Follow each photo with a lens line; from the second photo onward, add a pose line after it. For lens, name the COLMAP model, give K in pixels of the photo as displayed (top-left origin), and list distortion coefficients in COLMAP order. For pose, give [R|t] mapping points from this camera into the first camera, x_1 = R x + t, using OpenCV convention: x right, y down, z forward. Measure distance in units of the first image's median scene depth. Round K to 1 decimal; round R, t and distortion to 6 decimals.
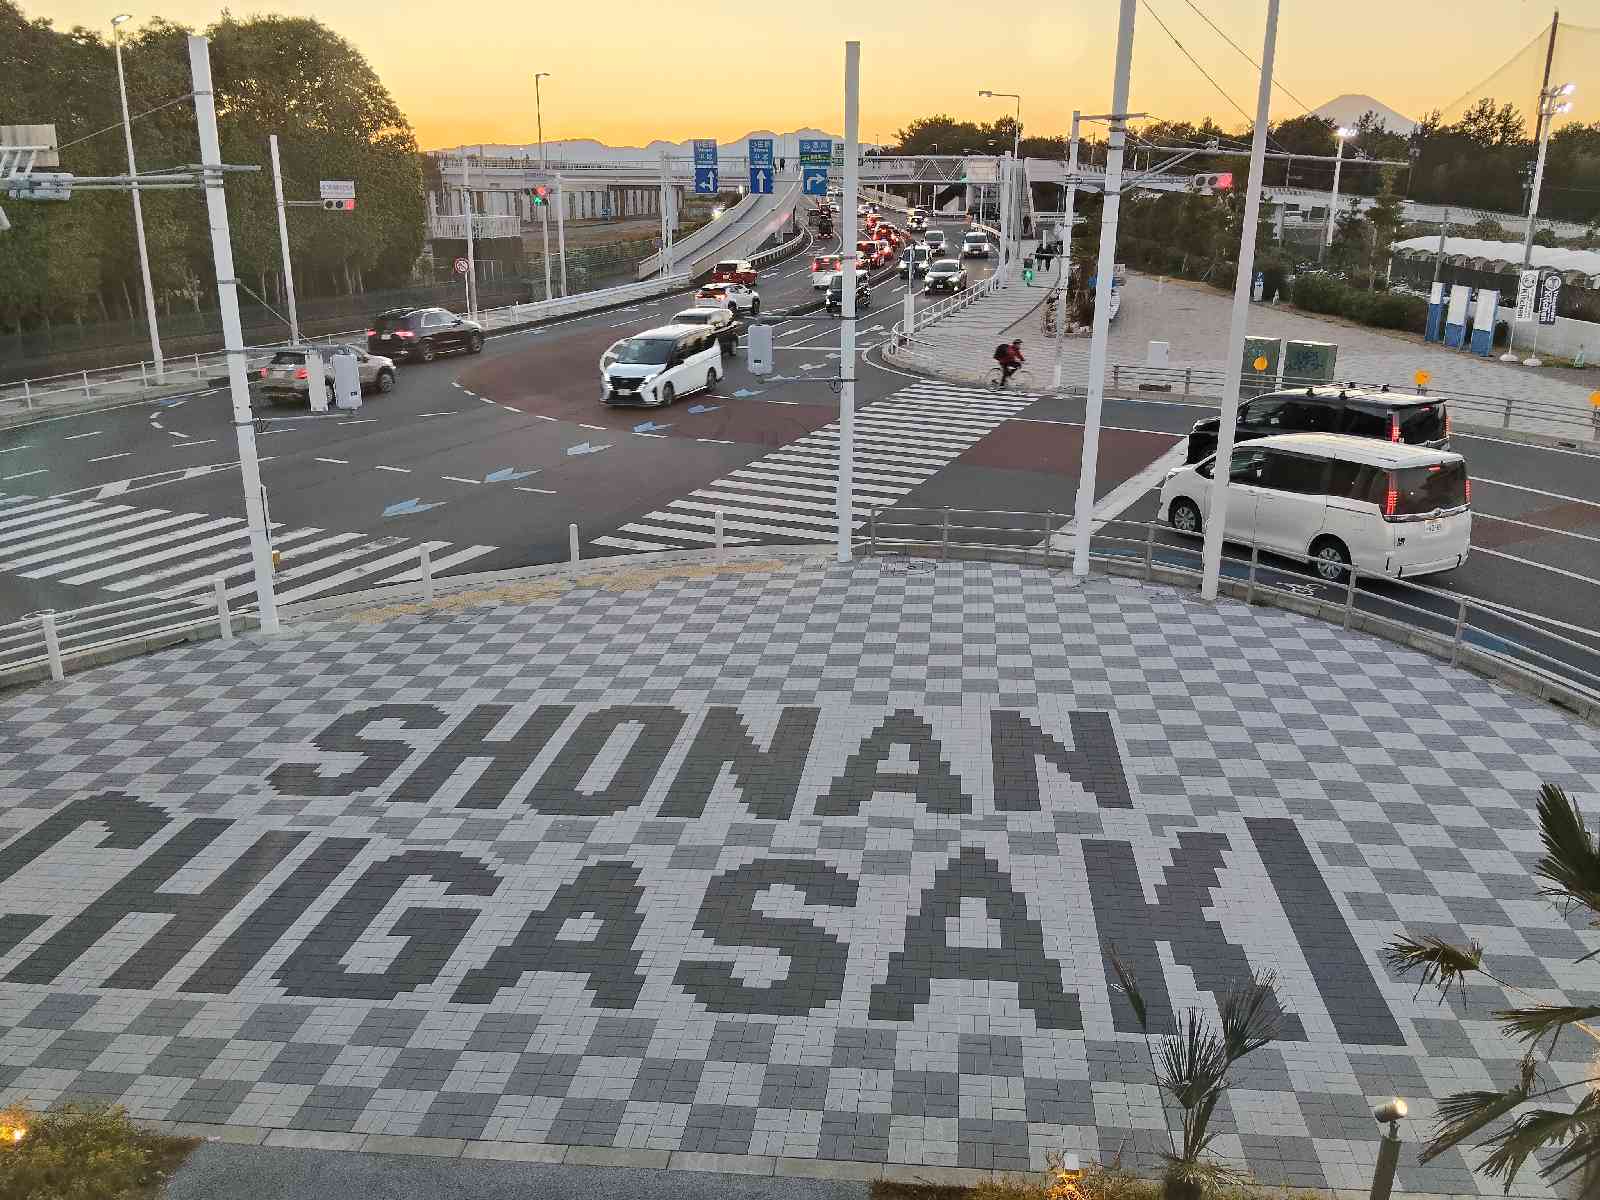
lens RADIAL K [[1300.8, 0, 800.0], [0, 1300.8, 600.0], [0, 0, 1]] dist [0.095348, -0.161348]
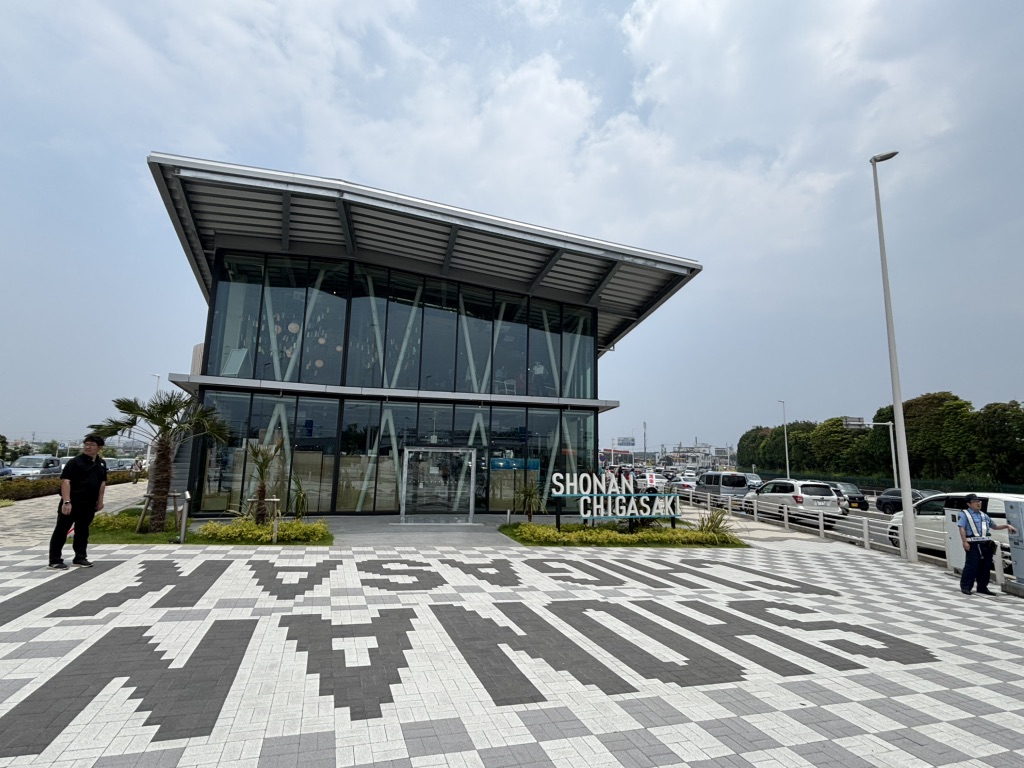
lens RADIAL K [[508.8, 0, 512.0], [0, 508.8, 384.0], [0, 0, 1]] dist [0.000984, -0.000161]
pose [[-0.892052, -0.096995, -0.441401, 0.162269], [-0.165813, 0.978828, 0.120009, -0.128284], [0.420415, 0.180244, -0.889249, 1.403726]]
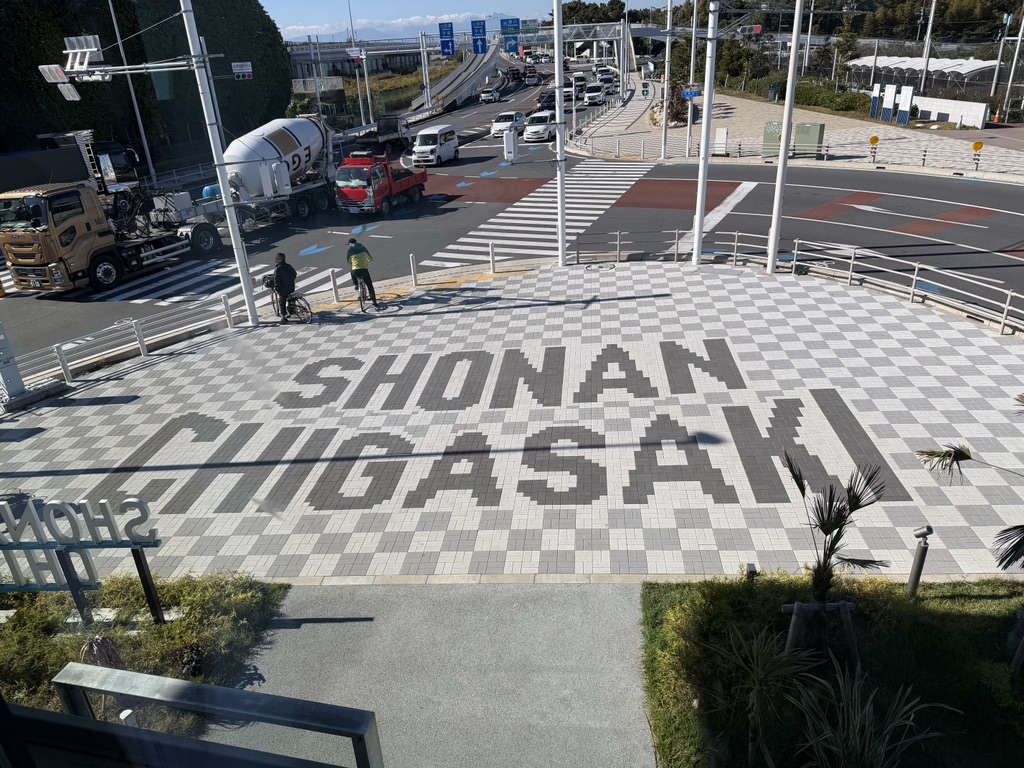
lens RADIAL K [[714.0, 0, 512.0], [0, 714.0, 384.0], [0, 0, 1]] dist [0.137487, -0.202234]
pose [[0.998204, -0.059846, -0.002820, -0.070398], [0.059721, 0.990177, 0.126420, 0.003683], [-0.004774, -0.126362, 0.991973, -0.009859]]
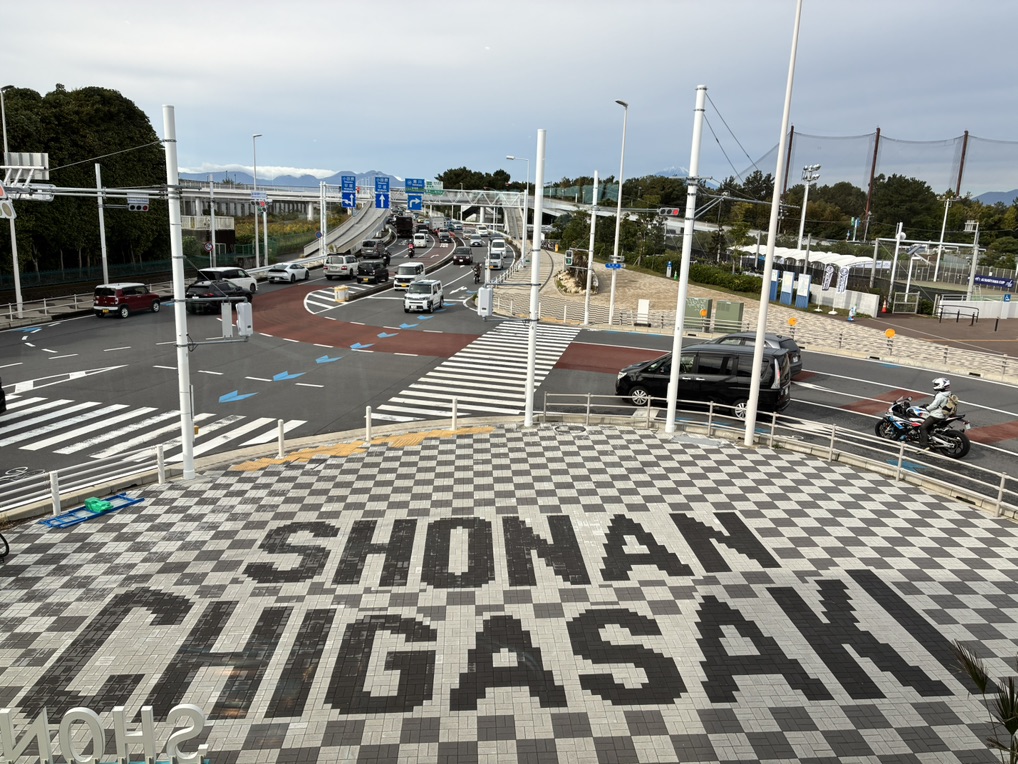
lens RADIAL K [[781.6, 0, 509.0], [0, 781.6, 382.0], [0, 0, 1]] dist [0.018358, -0.004424]
pose [[0.984951, -0.004928, 0.172762, -0.269607], [0.019492, 0.996383, -0.082708, -0.006887], [-0.171730, 0.084830, 0.981485, 0.021113]]
